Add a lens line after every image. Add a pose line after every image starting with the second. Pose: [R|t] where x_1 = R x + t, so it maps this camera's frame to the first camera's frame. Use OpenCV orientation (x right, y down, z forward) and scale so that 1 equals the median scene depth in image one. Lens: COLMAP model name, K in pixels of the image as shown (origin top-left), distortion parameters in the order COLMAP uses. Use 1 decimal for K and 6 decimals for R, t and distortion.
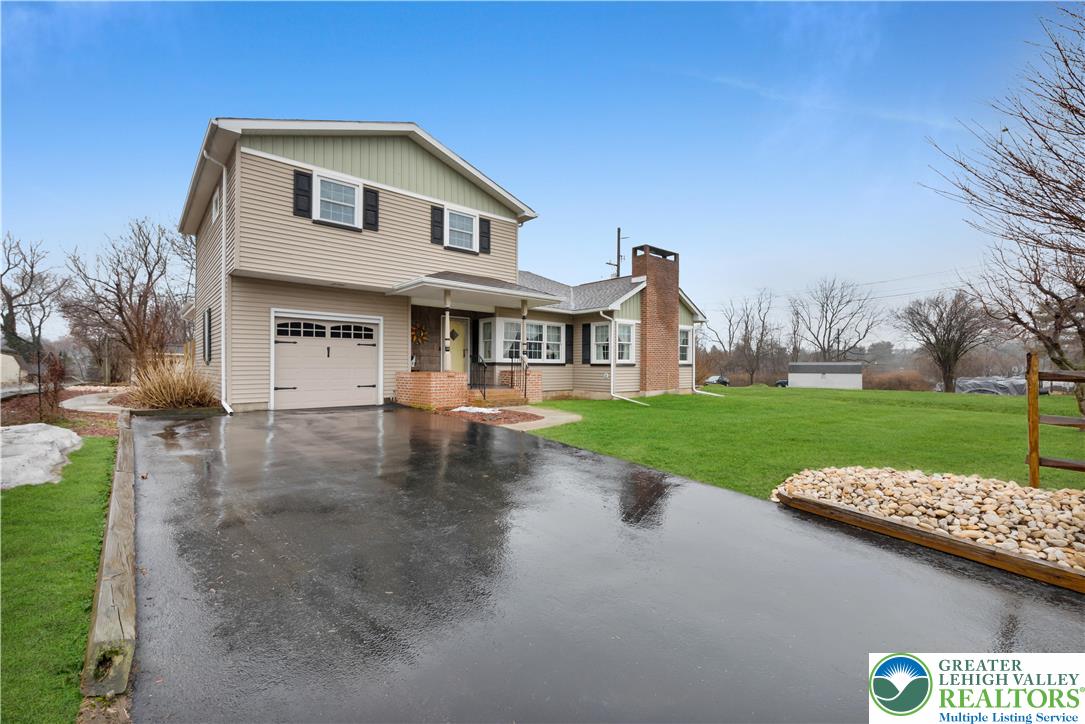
lens RADIAL K [[466.2, 0, 533.7], [0, 466.2, 365.0], [0, 0, 1]] dist [-0.001523, -0.000472]
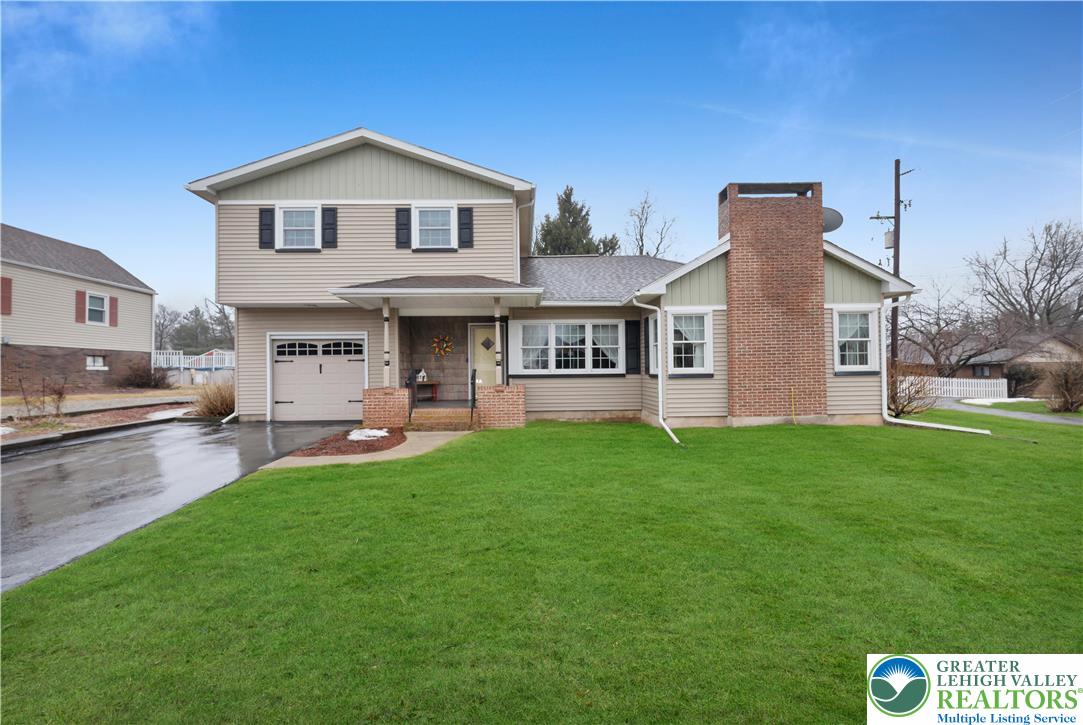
lens RADIAL K [[465.3, 0, 530.6], [0, 465.3, 366.8], [0, 0, 1]] dist [-0.001523, -0.000472]
pose [[0.764843, -0.018020, -0.643964, 0.536688], [0.016432, 0.999829, -0.008462, -0.013333], [0.644007, -0.004109, 0.765009, 0.431497]]
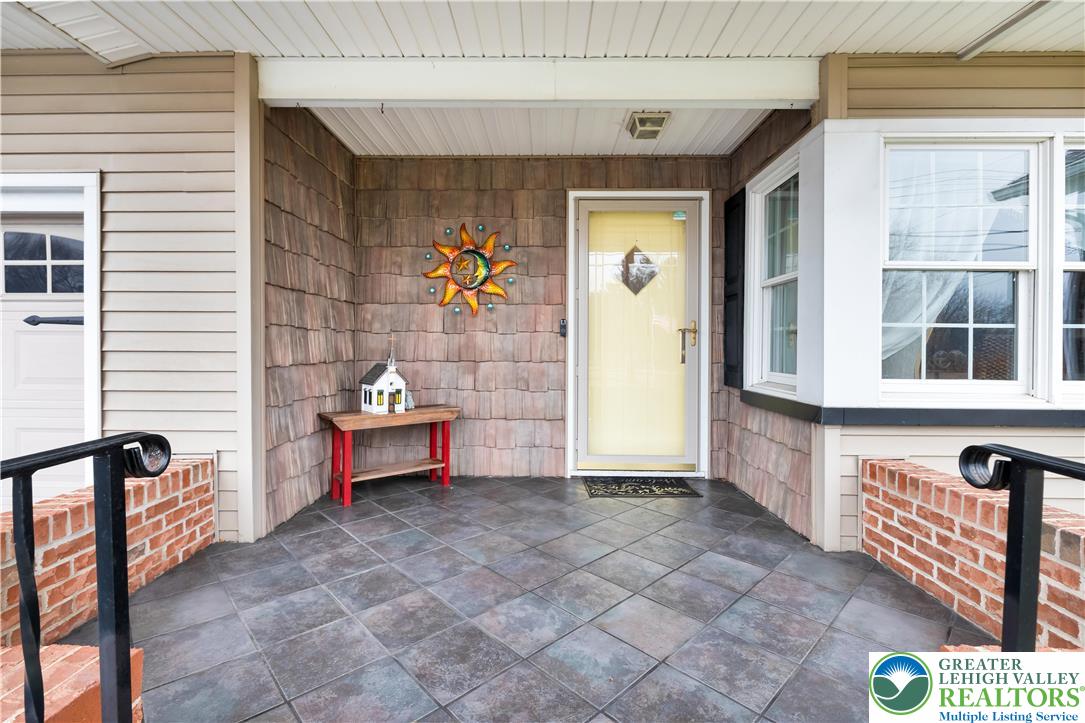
lens RADIAL K [[477.8, 0, 534.9], [0, 477.8, 343.7], [0, 0, 1]] dist [0.000396, 0.000050]
pose [[0.744434, 0.001009, -0.667695, -0.050516], [0.001368, 0.999994, 0.003036, -0.030838], [0.667695, -0.003173, 0.744428, 0.902009]]
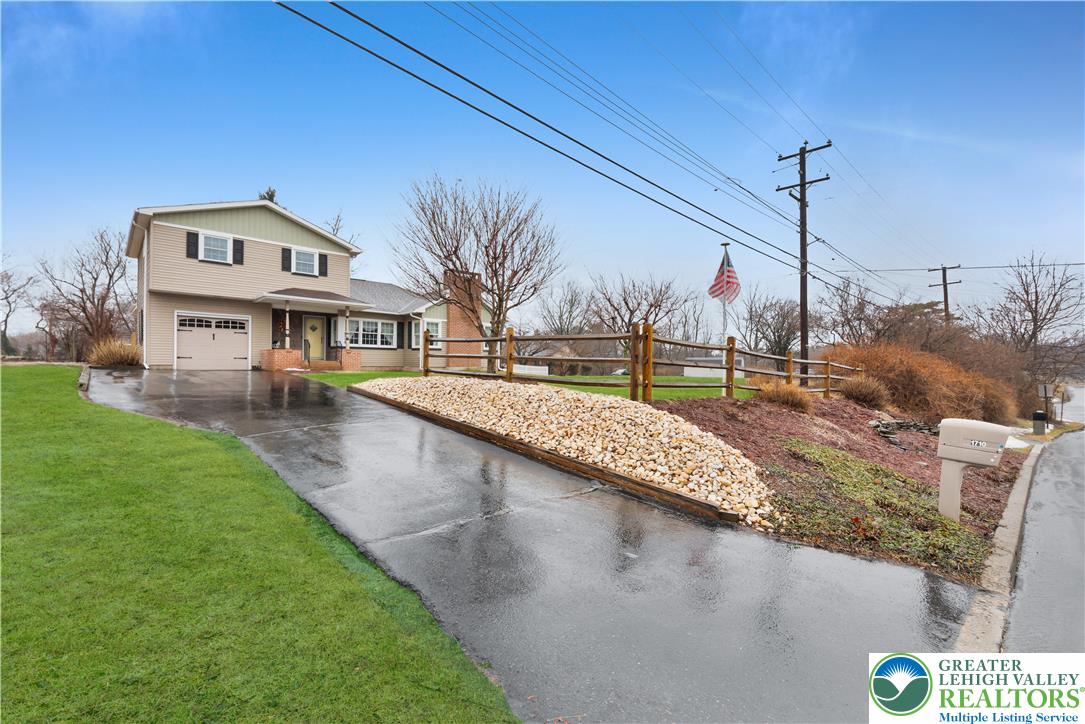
lens RADIAL K [[466.2, 0, 532.3], [0, 466.2, 366.8], [0, 0, 1]] dist [-0.001523, -0.000472]
pose [[0.999161, 0.004664, 0.040679, 0.550584], [-0.004905, 0.999971, 0.005822, 0.056087], [-0.040651, -0.006017, 0.999155, -0.620809]]
